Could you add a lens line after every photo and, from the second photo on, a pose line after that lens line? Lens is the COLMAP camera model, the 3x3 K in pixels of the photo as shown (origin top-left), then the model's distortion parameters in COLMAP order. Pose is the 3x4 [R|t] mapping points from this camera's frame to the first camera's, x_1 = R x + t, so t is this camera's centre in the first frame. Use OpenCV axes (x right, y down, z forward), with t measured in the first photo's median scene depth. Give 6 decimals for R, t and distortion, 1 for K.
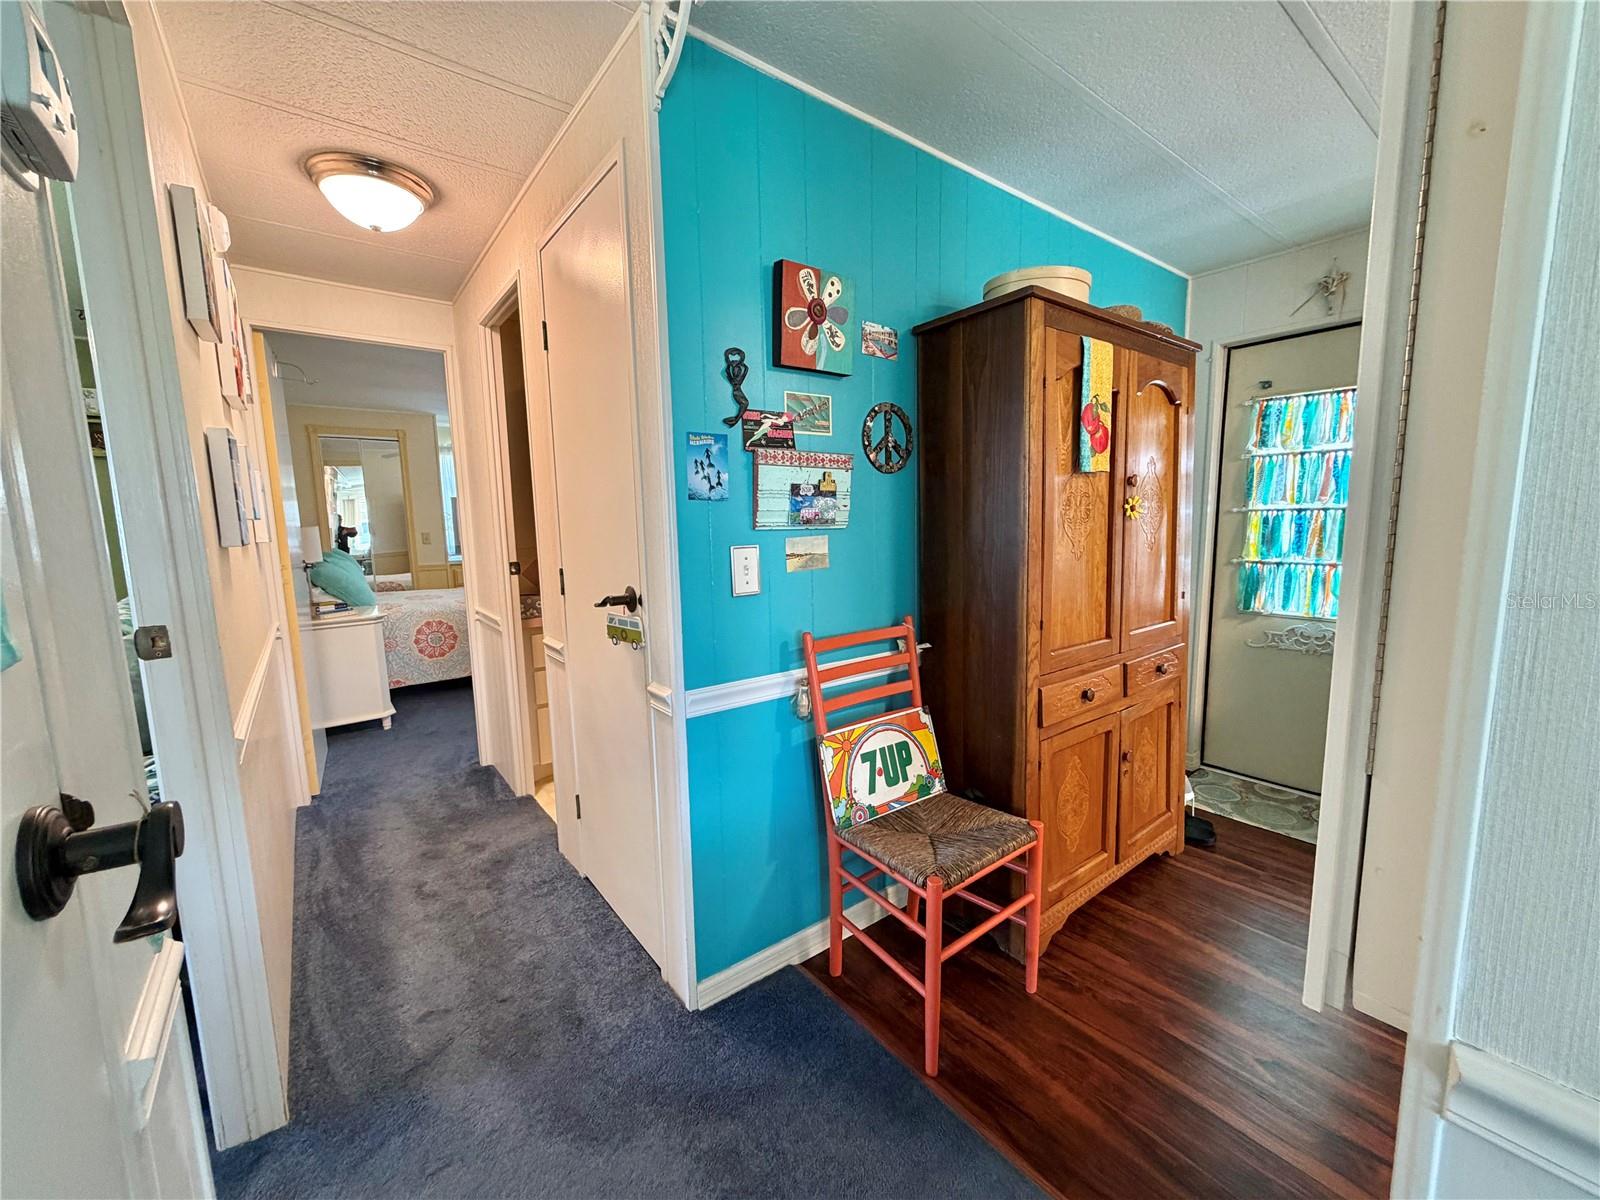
lens RADIAL K [[637.9, 0, 799.6], [0, 637.9, 603.0], [0, 0, 1]] dist [-0.000237, 0.000241]
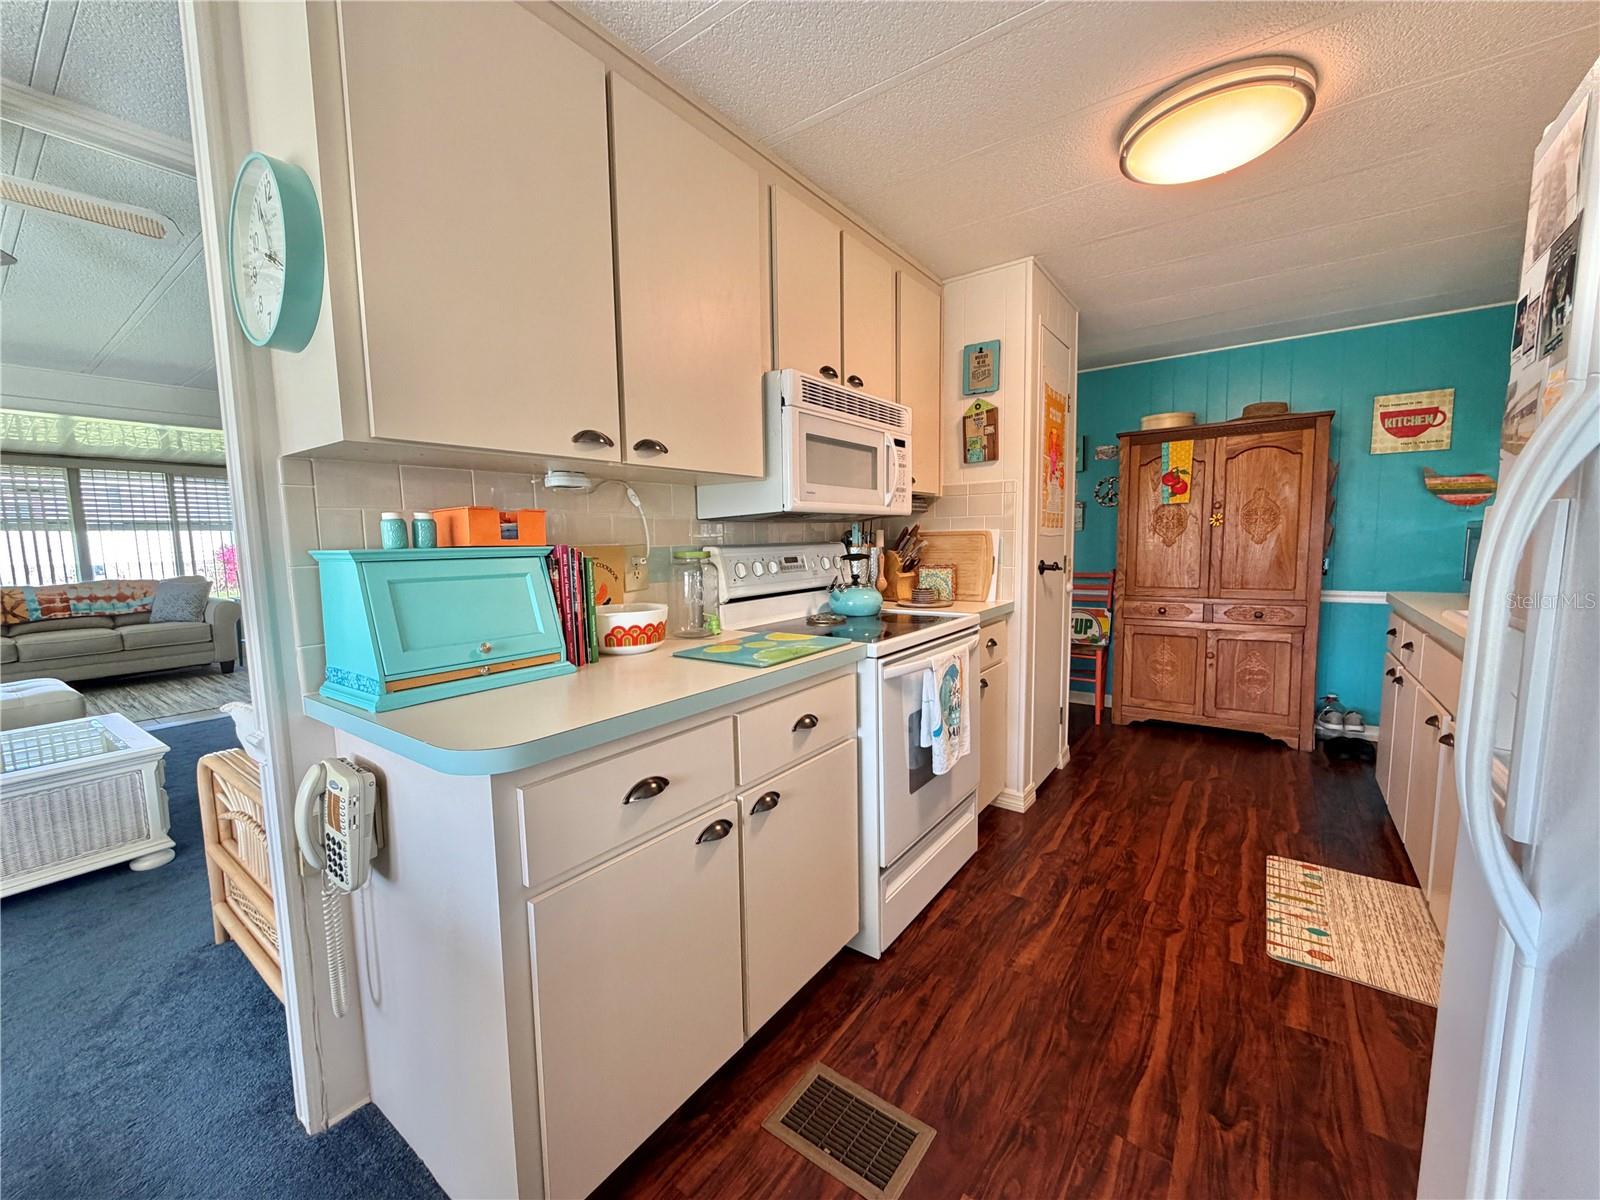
lens RADIAL K [[637.9, 0, 798.7], [0, 637.9, 601.0], [0, 0, 1]] dist [-0.000237, 0.000241]
pose [[0.278554, 0.109825, -0.954121, 2.154994], [-0.107523, 0.990761, 0.082651, 0.068696], [0.954383, 0.079567, 0.287789, -0.750437]]
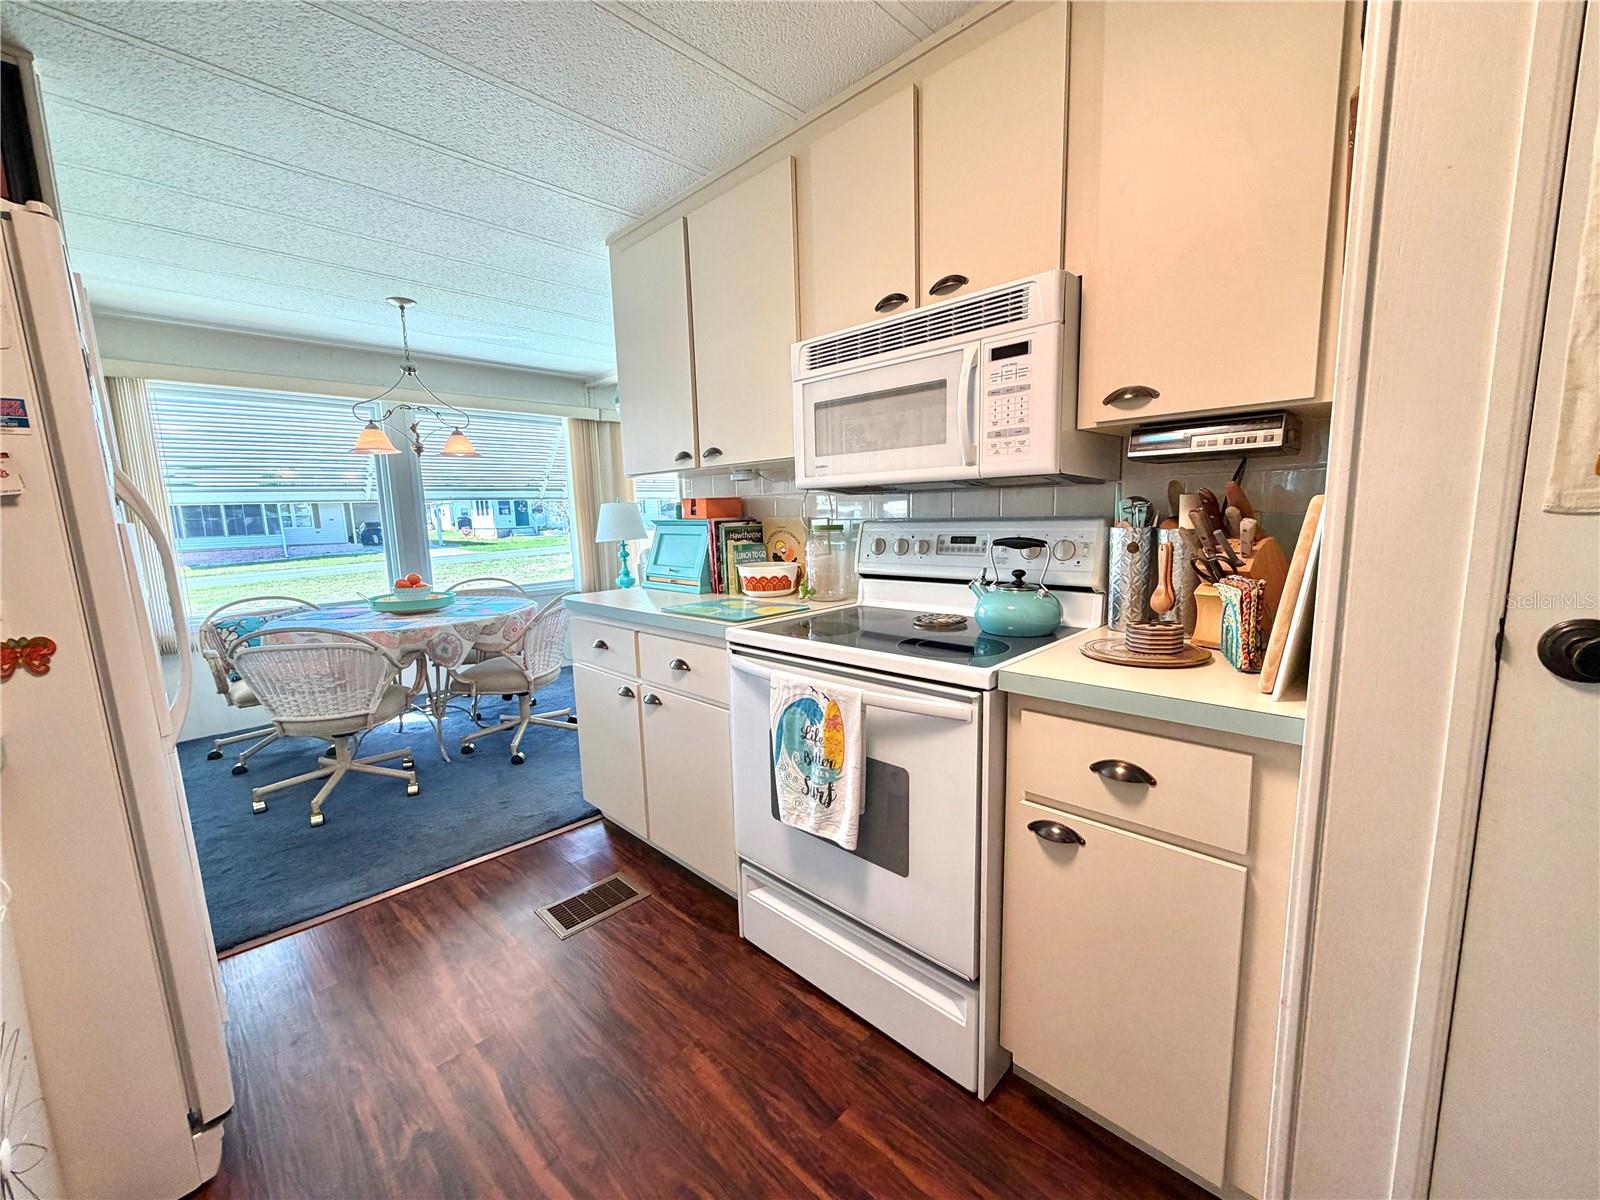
lens RADIAL K [[637.9, 0, 798.5], [0, 637.9, 602.7], [0, 0, 1]] dist [-0.000237, 0.000241]
pose [[-0.988616, 0.066288, -0.135071, 1.300372], [0.028019, 0.963126, 0.267589, -0.087808], [0.147828, 0.260758, -0.954019, 0.557237]]
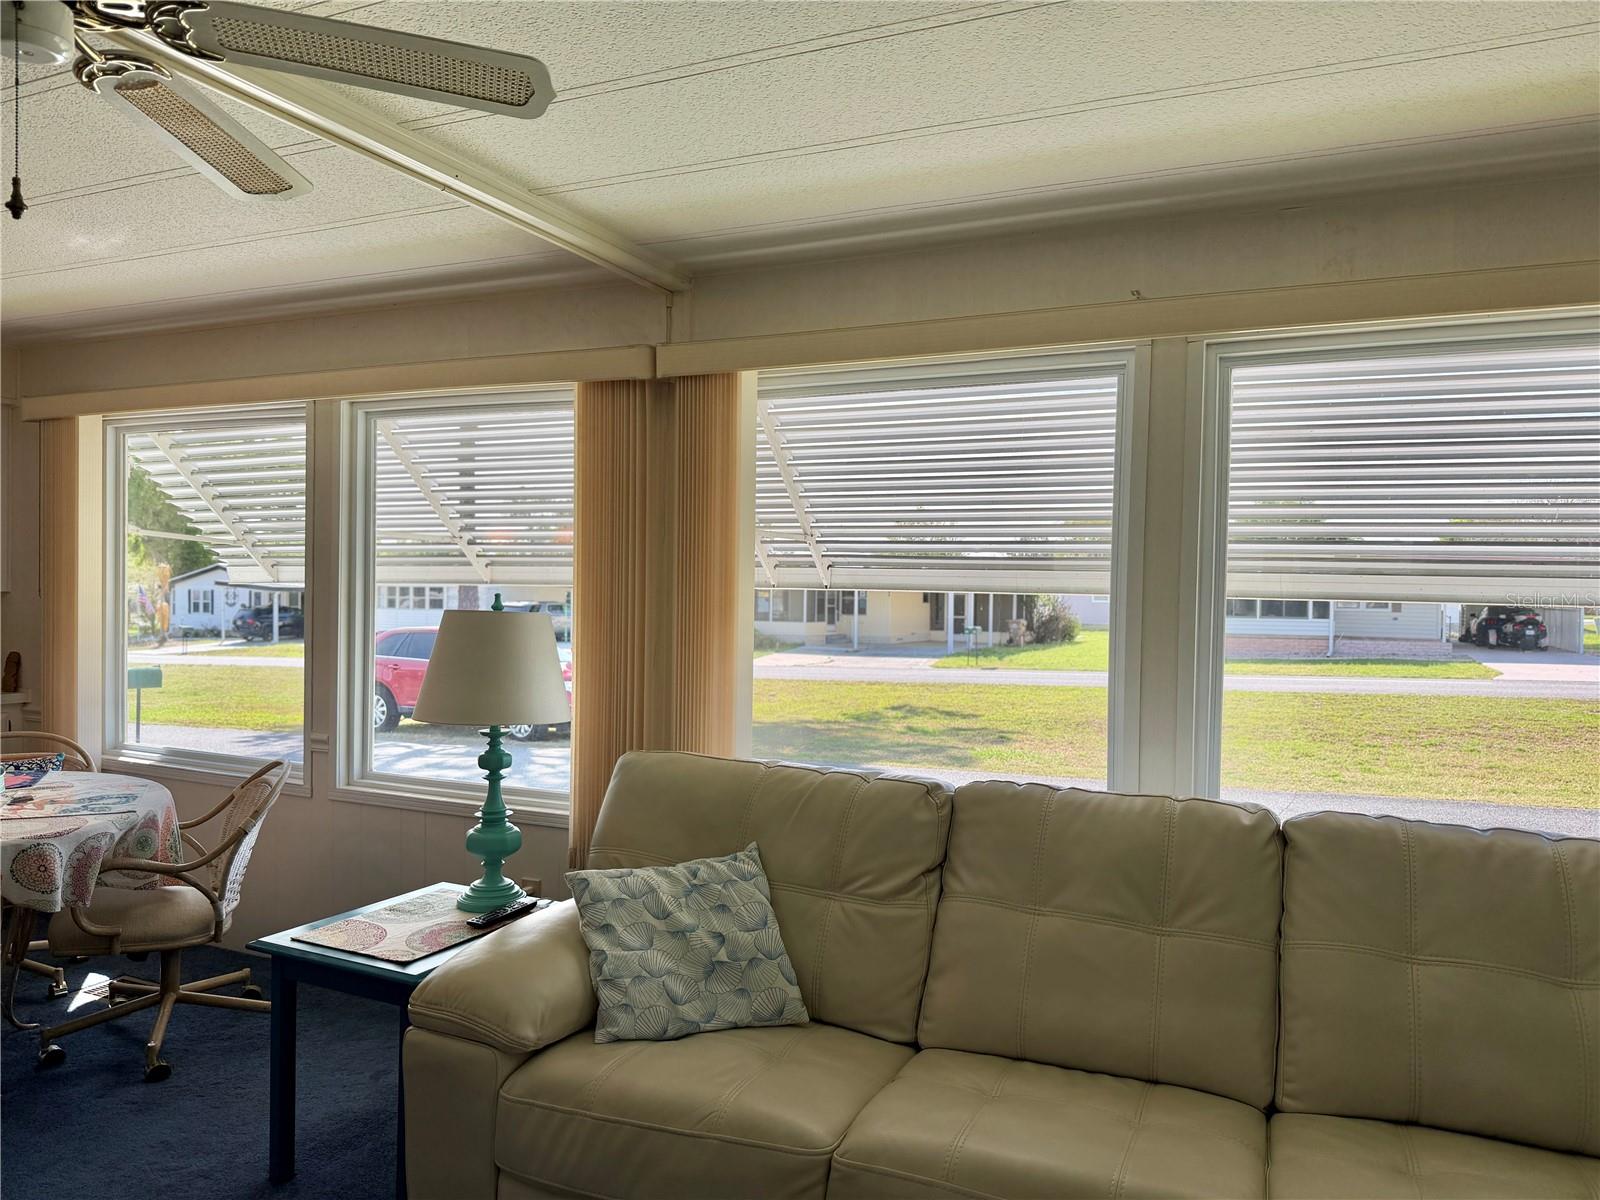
lens RADIAL K [[1123.4, 0, 808.3], [0, 1123.4, 620.0], [0, 0, 1]] dist [0.023574, -0.025532]
pose [[-0.471282, -0.012617, 0.881892, 0.045147], [0.102660, 0.992316, 0.069058, 0.152191], [-0.875987, 0.123081, -0.466366, -1.833199]]
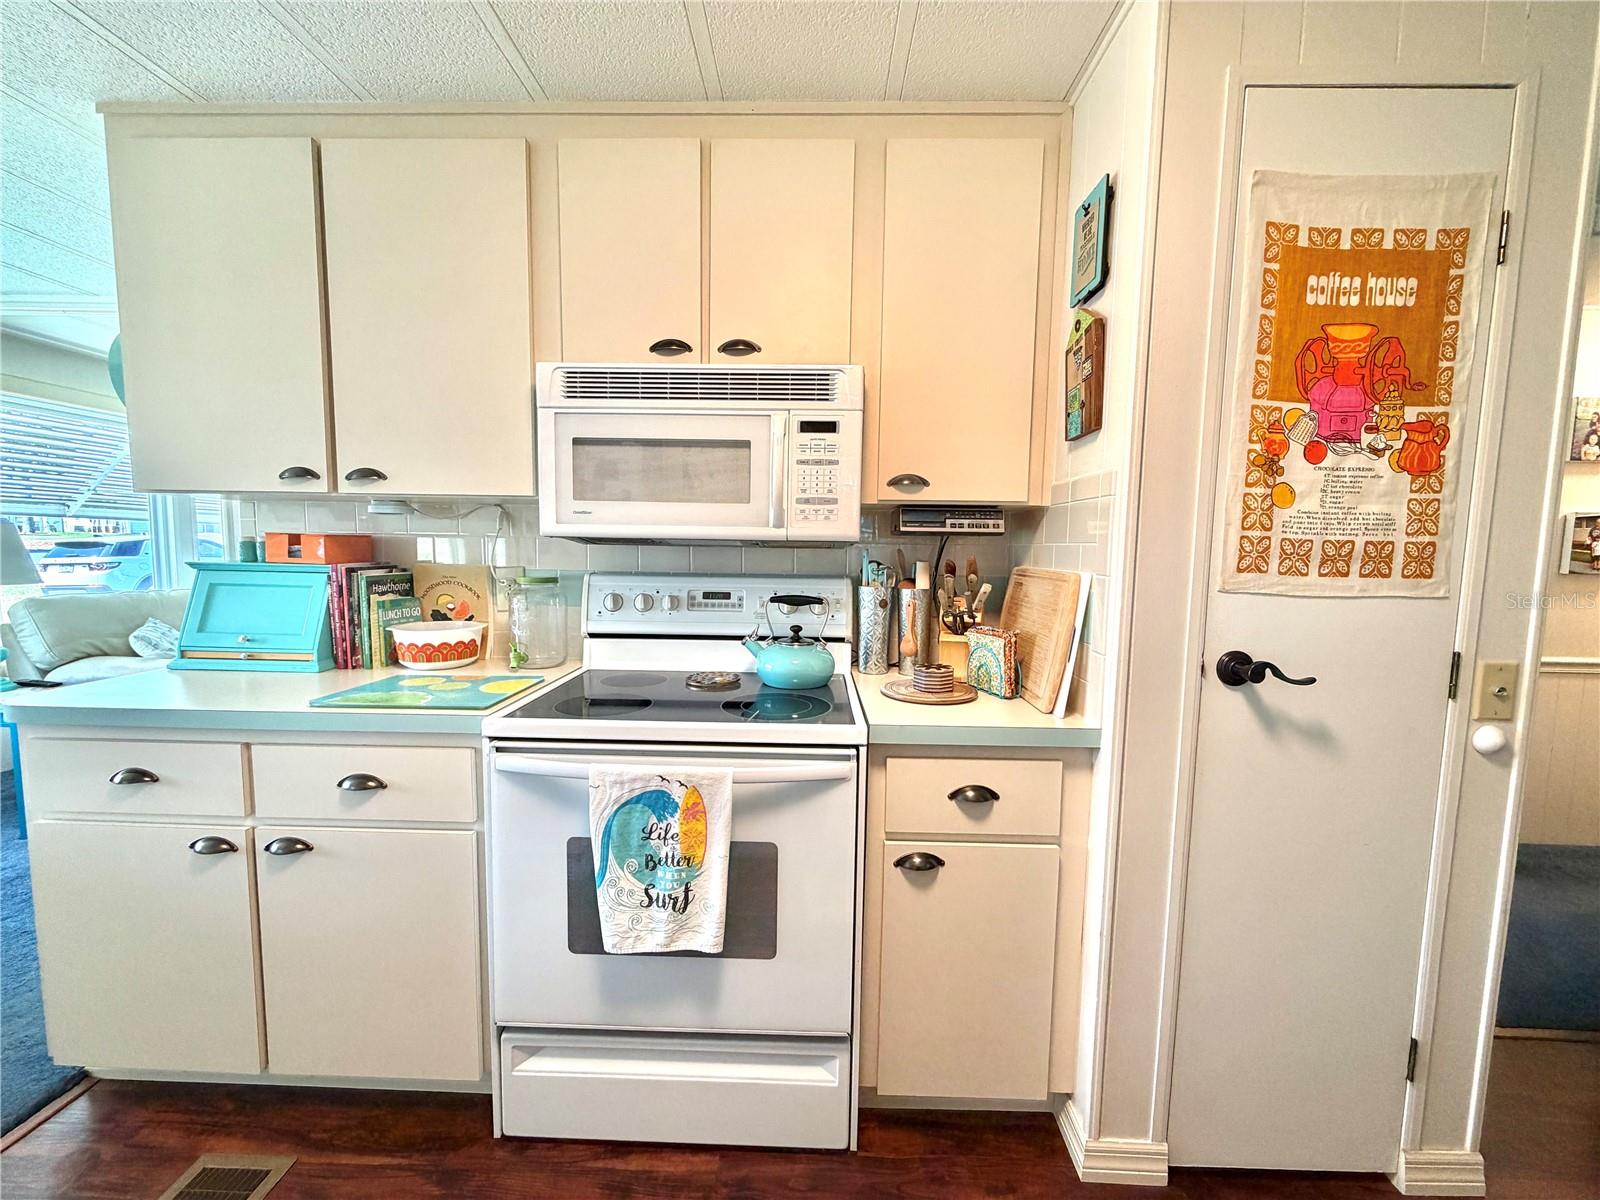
lens RADIAL K [[637.9, 0, 799.1], [0, 637.9, 601.9], [0, 0, 1]] dist [-0.000237, 0.000241]
pose [[-0.627368, 0.076537, -0.774953, 1.599269], [-0.102957, 0.978270, 0.179967, -0.090492], [0.771887, 0.192692, -0.605855, 0.316927]]
